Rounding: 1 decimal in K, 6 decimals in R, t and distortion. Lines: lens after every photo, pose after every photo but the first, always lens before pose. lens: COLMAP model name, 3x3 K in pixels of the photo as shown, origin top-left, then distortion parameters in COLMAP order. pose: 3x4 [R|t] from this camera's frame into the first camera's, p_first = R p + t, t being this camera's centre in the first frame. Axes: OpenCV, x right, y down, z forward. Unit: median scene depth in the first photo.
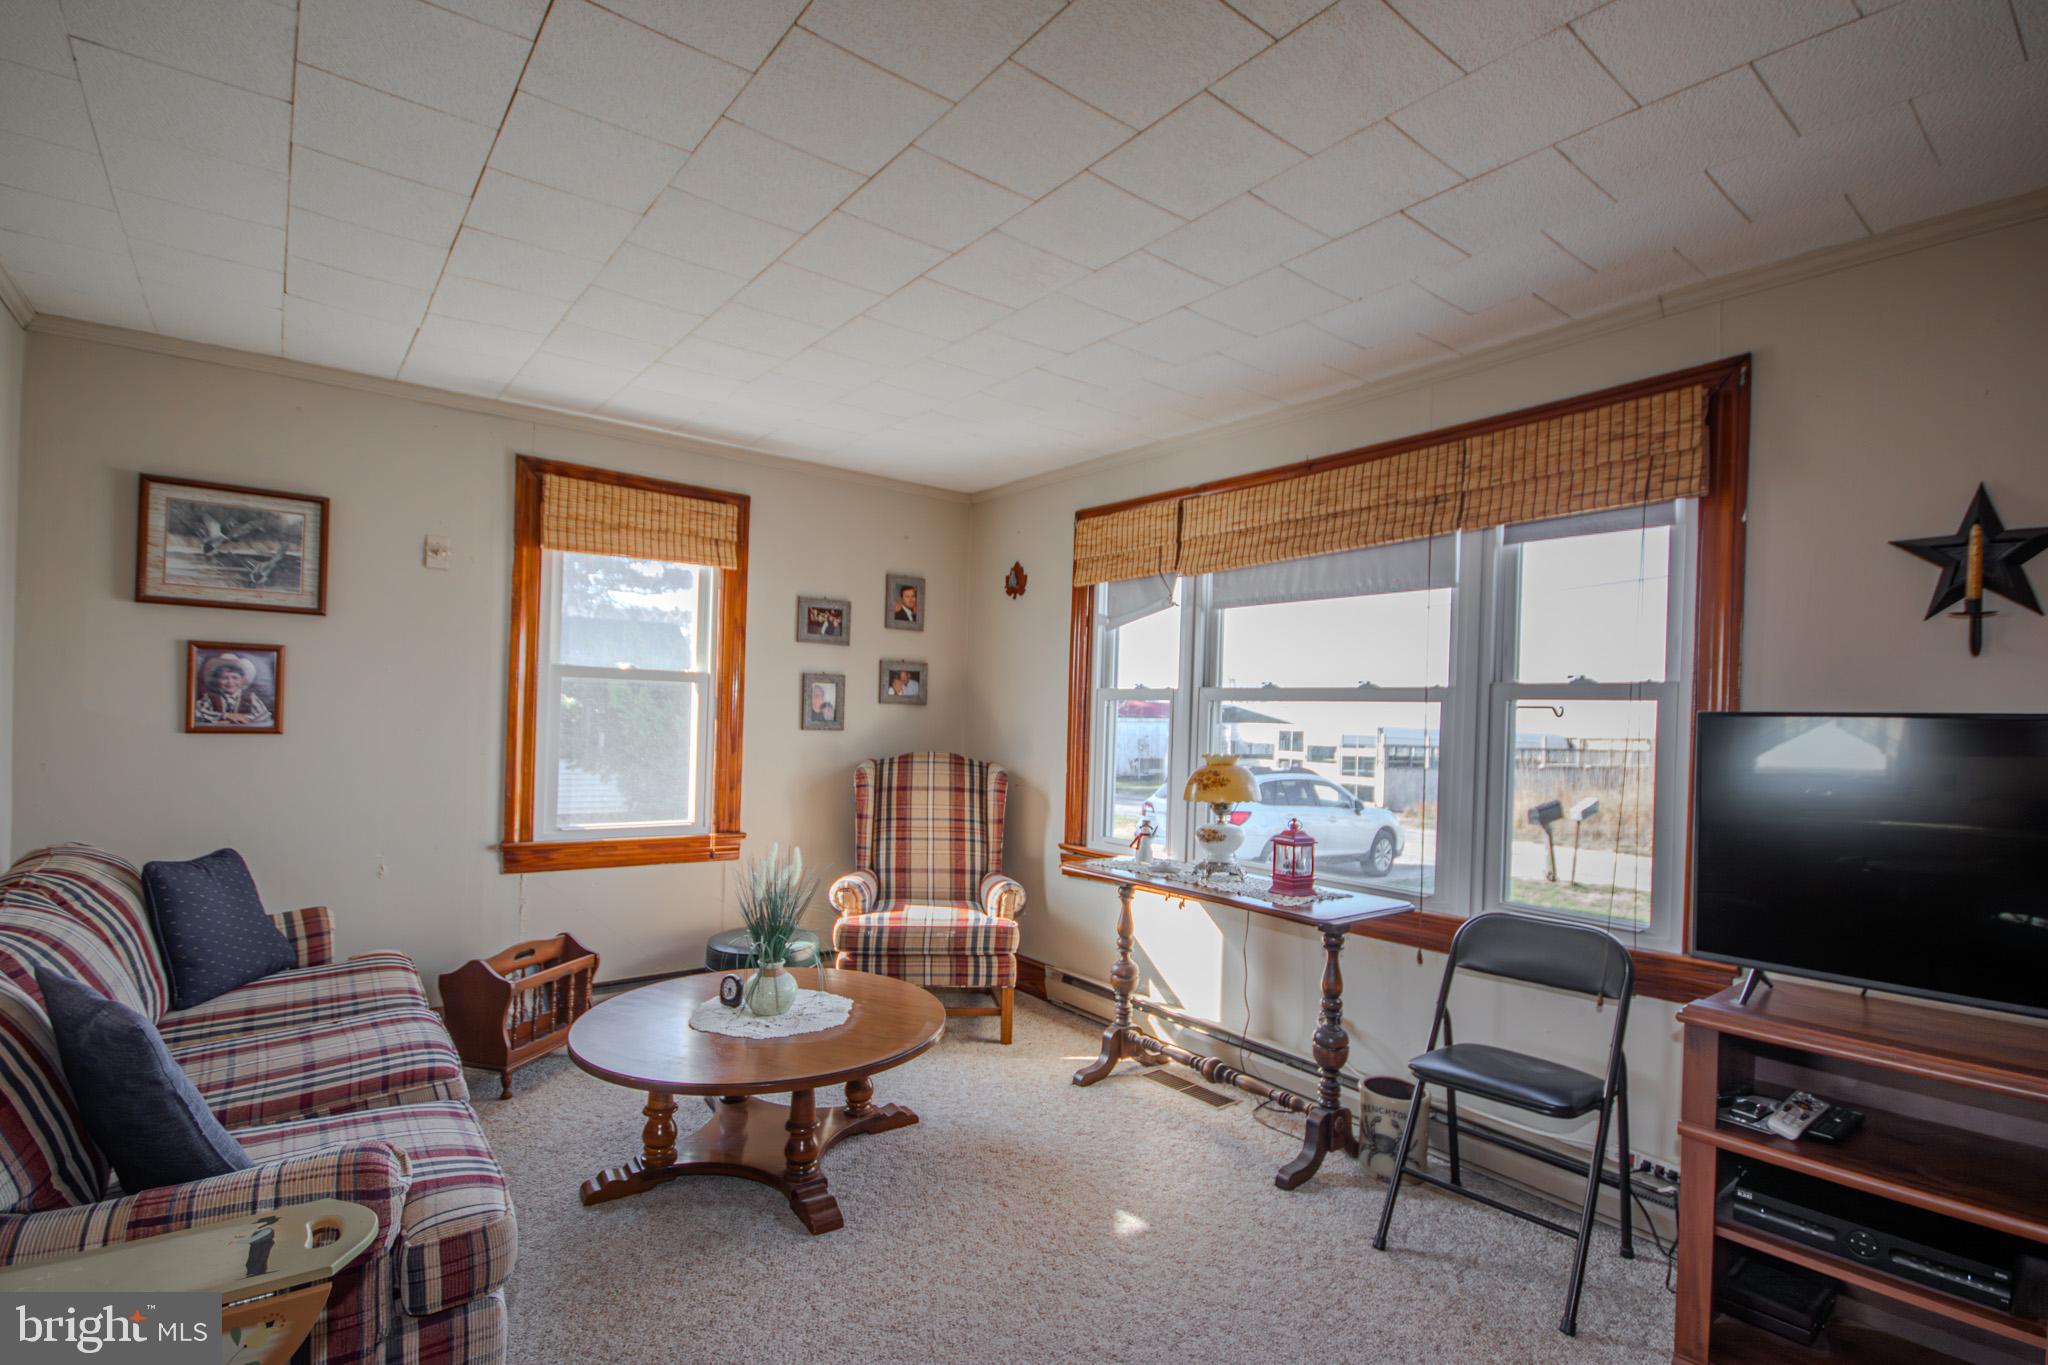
lens RADIAL K [[958.0, 0, 1013.3], [0, 958.0, 702.6], [0, 0, 1]] dist [-0.000126, -0.004687]
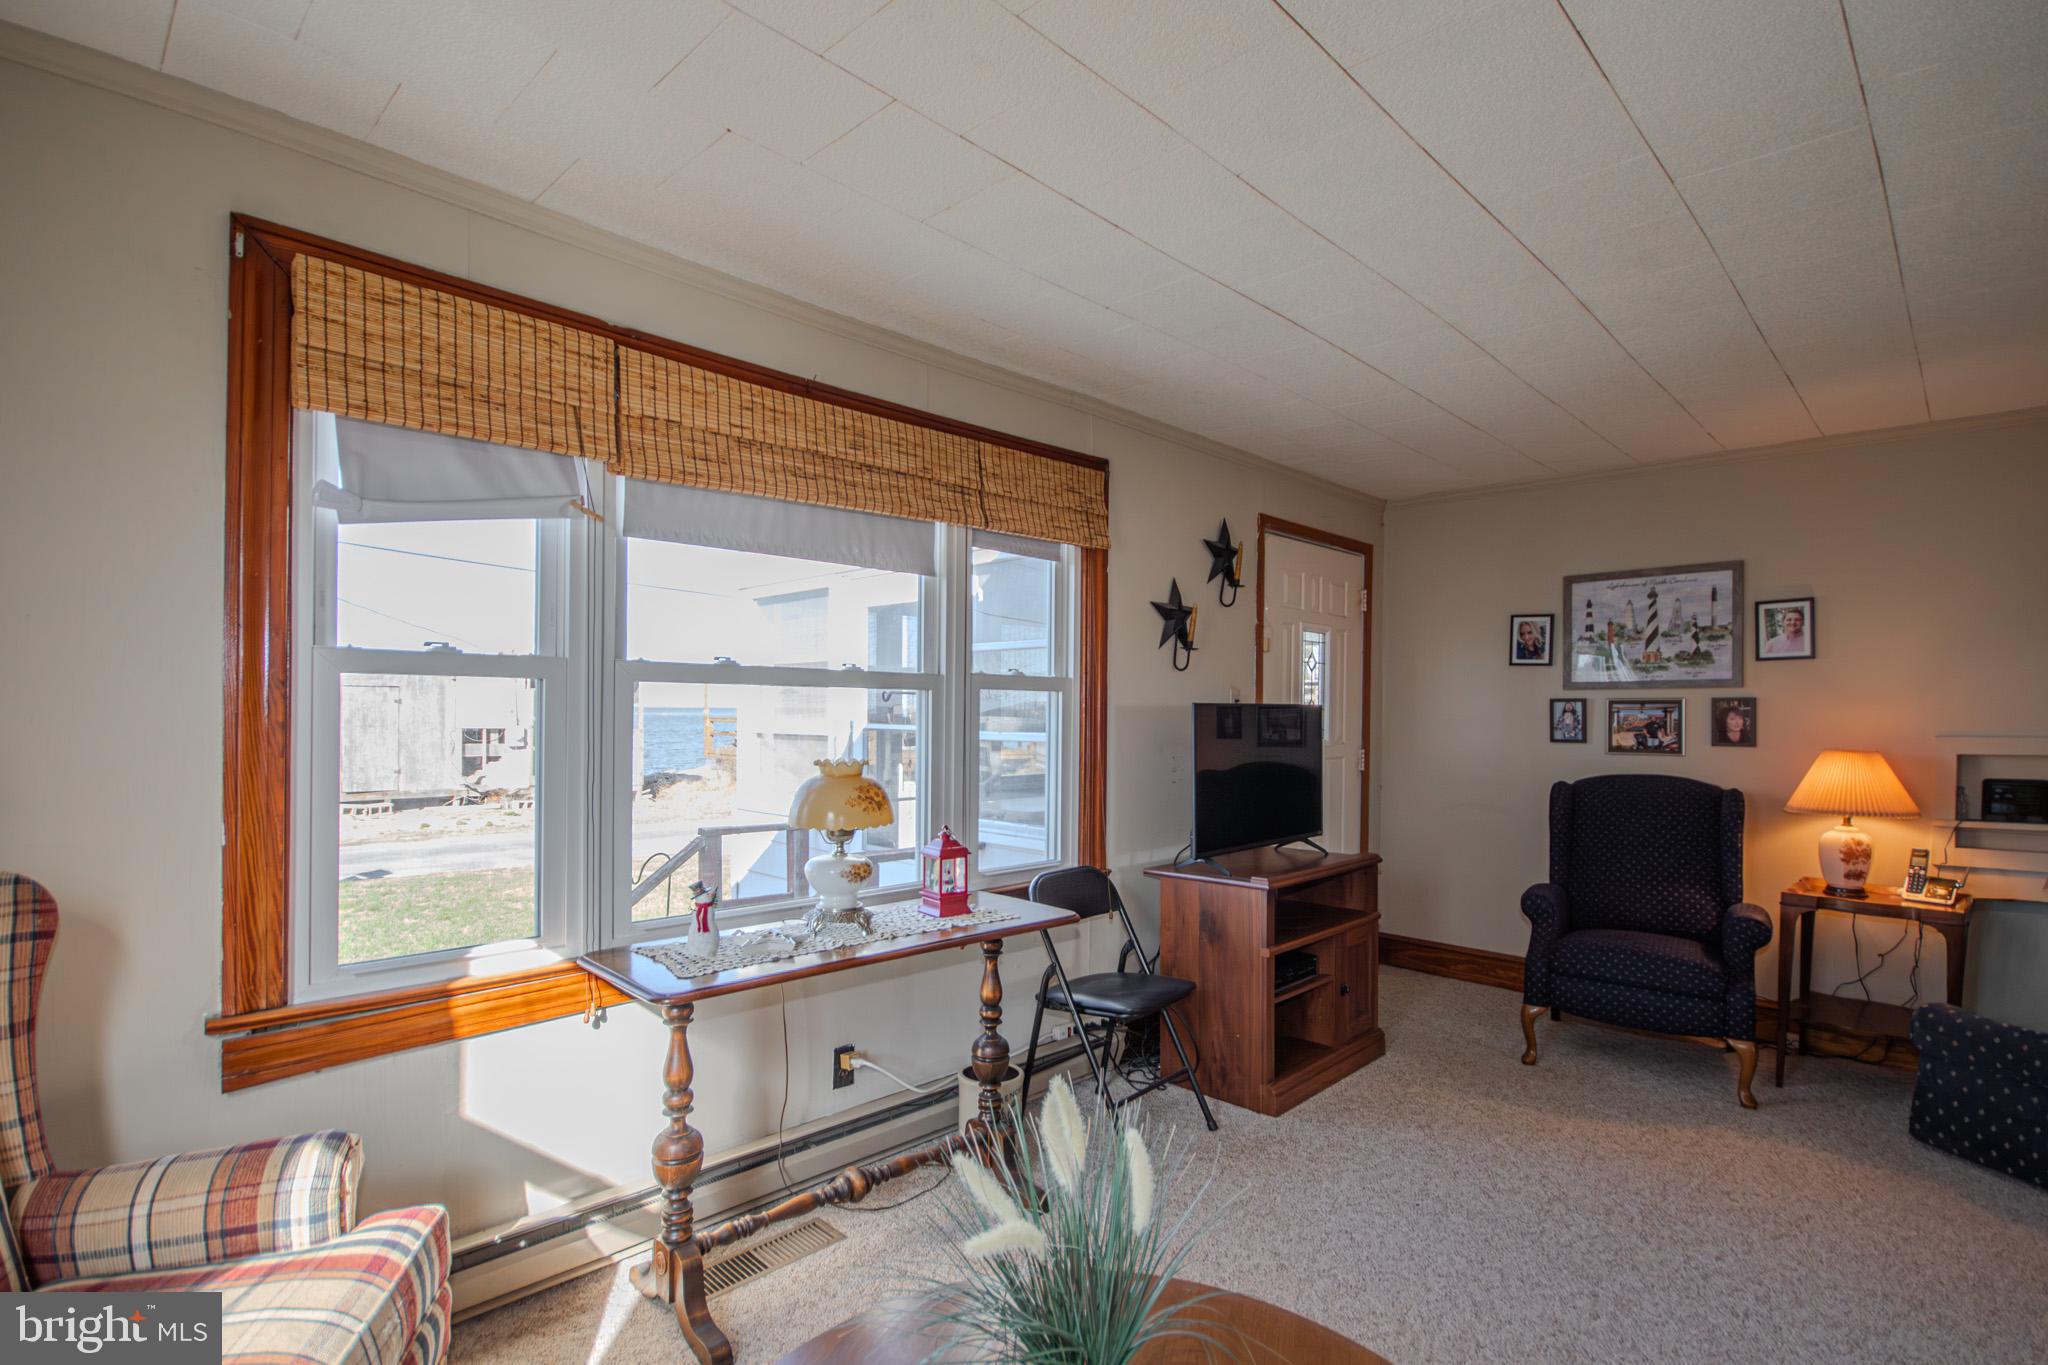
lens RADIAL K [[958.0, 0, 974.8], [0, 958.0, 699.6], [0, 0, 1]] dist [-0.000126, -0.004687]
pose [[-0.078594, -0.009327, 0.996863, -0.580376], [-0.023164, 0.999703, 0.007527, 0.001139], [-0.996638, -0.022499, -0.078787, 1.084389]]
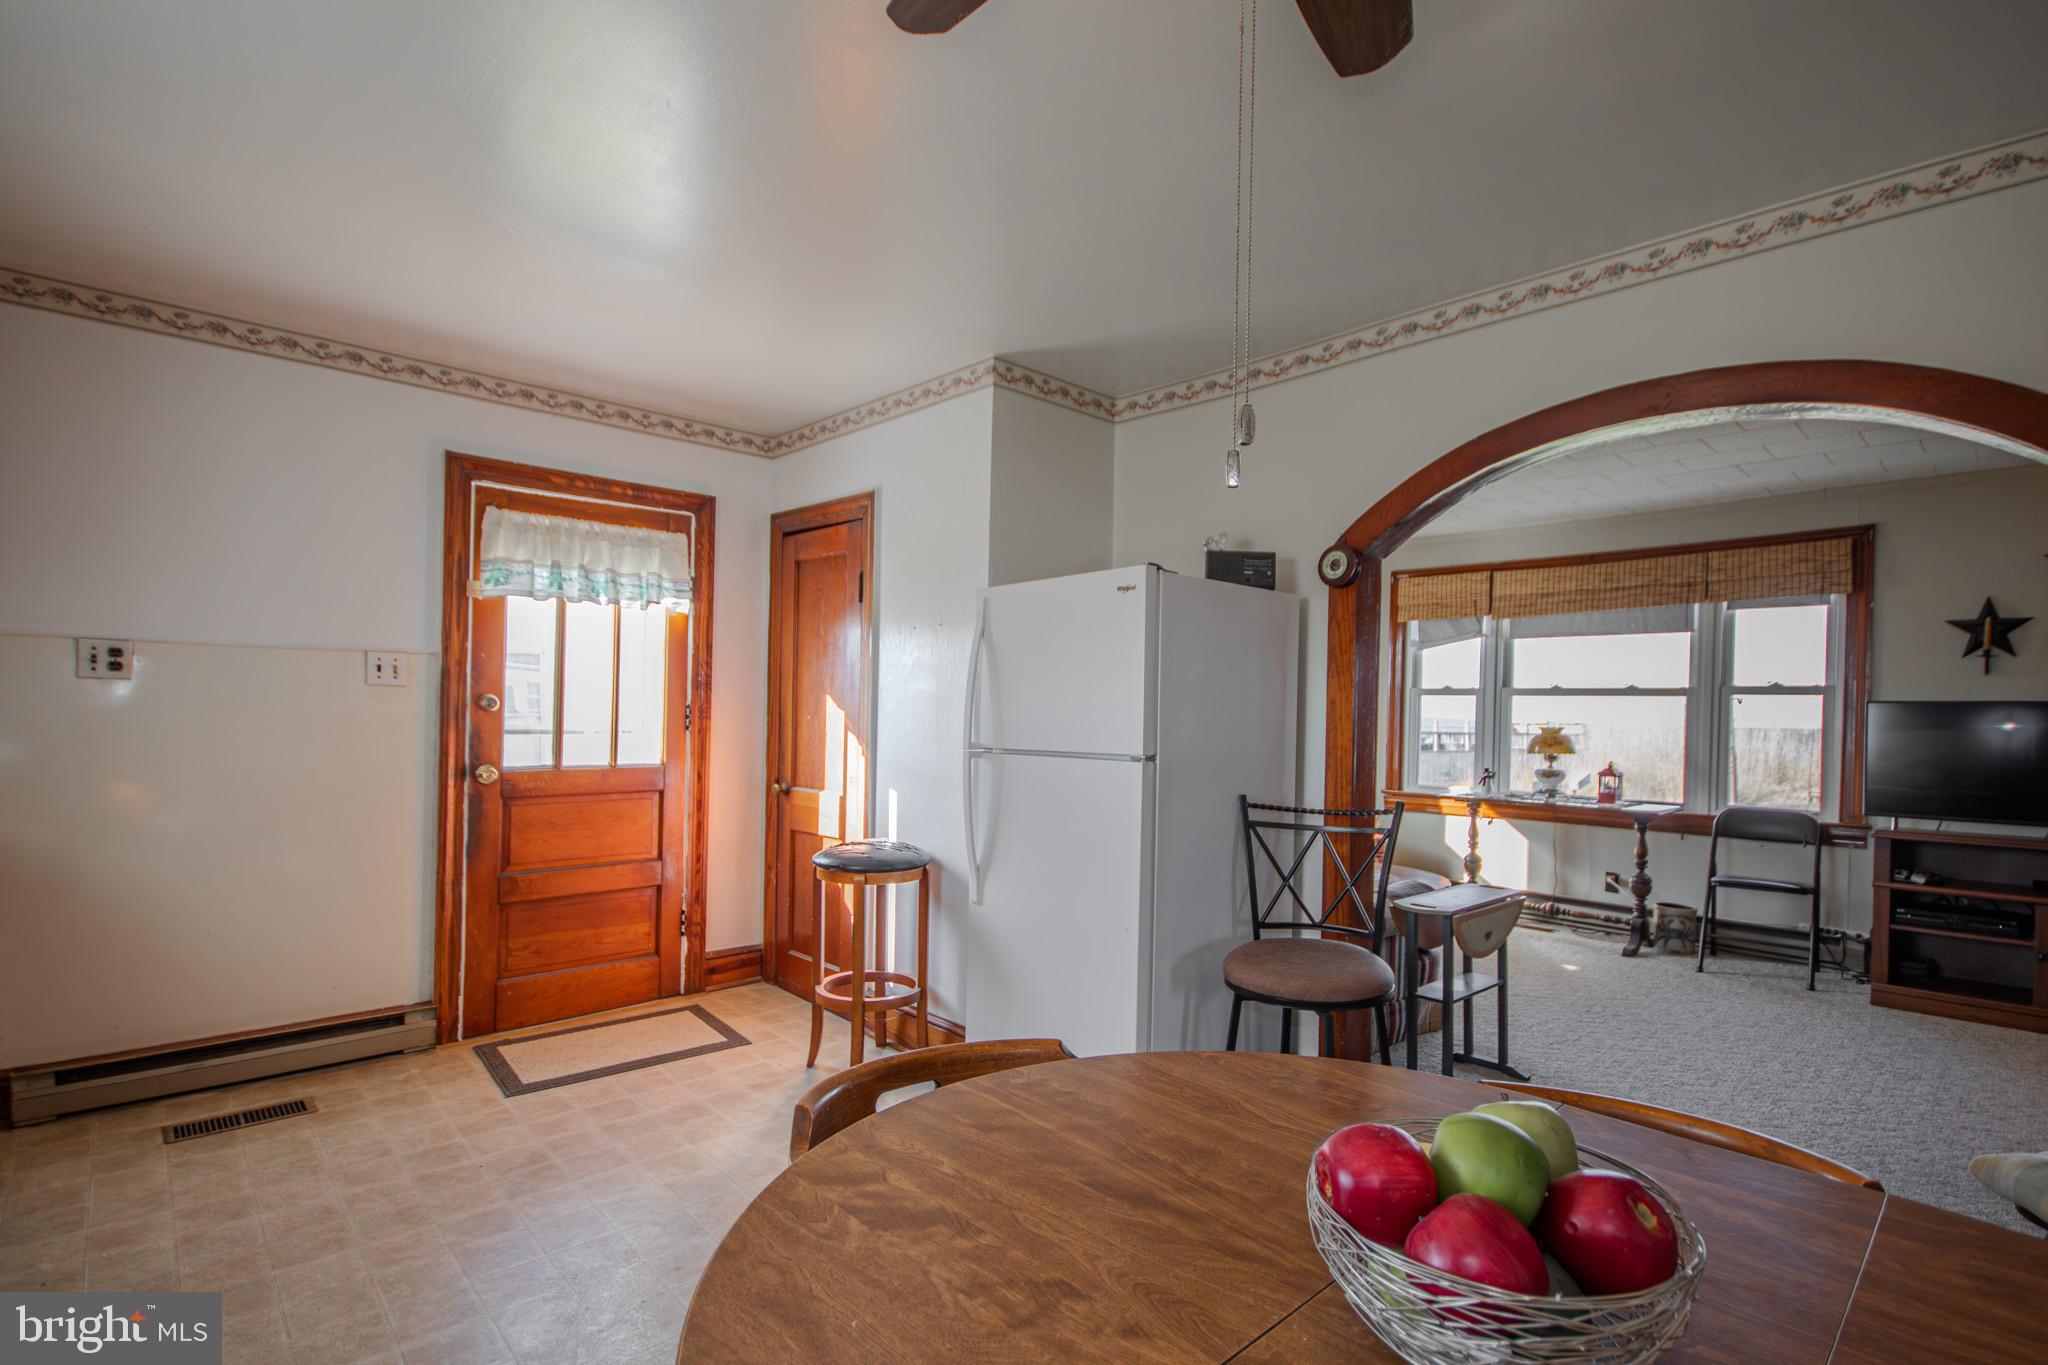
lens RADIAL K [[958.0, 0, 1025.3], [0, 958.0, 701.4], [0, 0, 1]] dist [-0.000126, -0.004687]
pose [[0.996118, 0.002863, 0.087978, -0.988302], [-0.002797, 0.999996, -0.000878, 0.014510], [-0.087980, 0.000629, 0.996122, -0.706674]]
